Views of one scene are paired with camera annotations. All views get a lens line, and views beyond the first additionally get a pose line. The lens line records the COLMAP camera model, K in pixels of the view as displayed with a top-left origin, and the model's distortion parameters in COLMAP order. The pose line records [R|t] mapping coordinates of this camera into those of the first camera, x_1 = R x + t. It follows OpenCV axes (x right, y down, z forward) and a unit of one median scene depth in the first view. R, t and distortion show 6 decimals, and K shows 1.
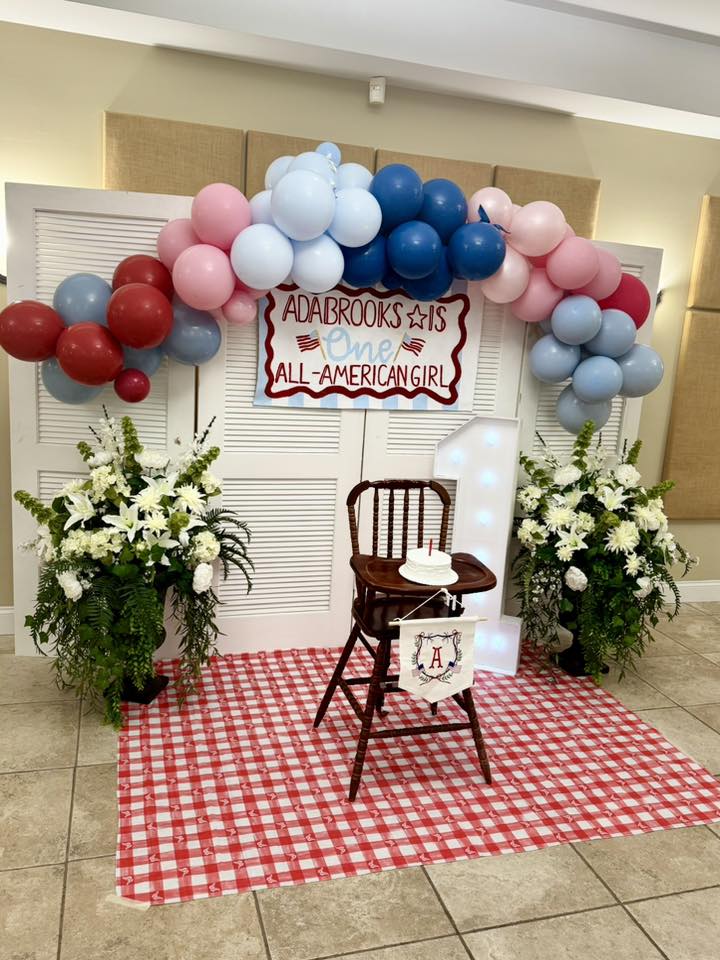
lens RADIAL K [[766.1, 0, 360.0], [0, 766.1, 480.0], [0, 0, 1]] dist [0.177885, -0.213574]
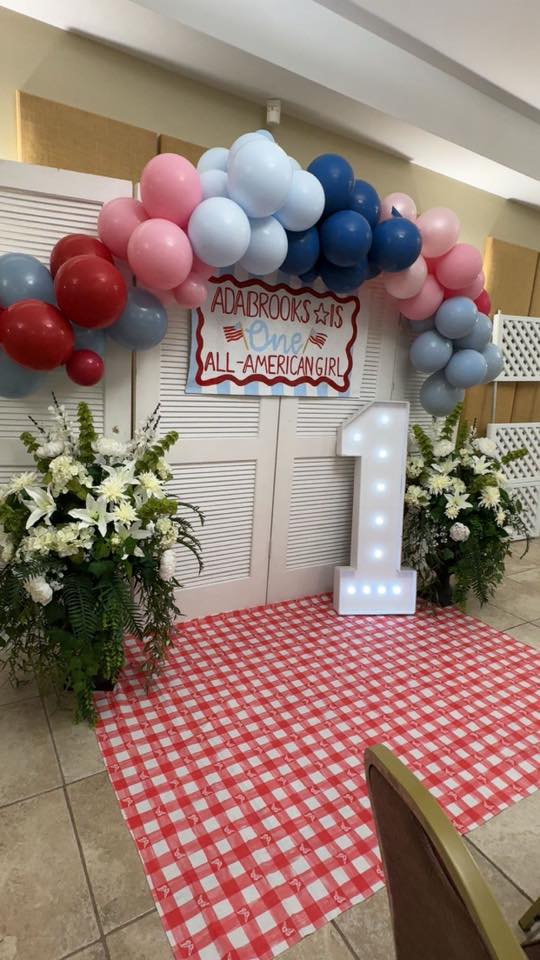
lens RADIAL K [[506.5, 0, 270.0], [0, 506.5, 480.0], [0, 0, 1]] dist [0.022284, -0.000518]
pose [[0.969738, -0.056440, 0.237535, -0.198961], [0.047459, 0.997931, 0.043367, -0.003436], [-0.239491, -0.030781, 0.970410, 0.300976]]
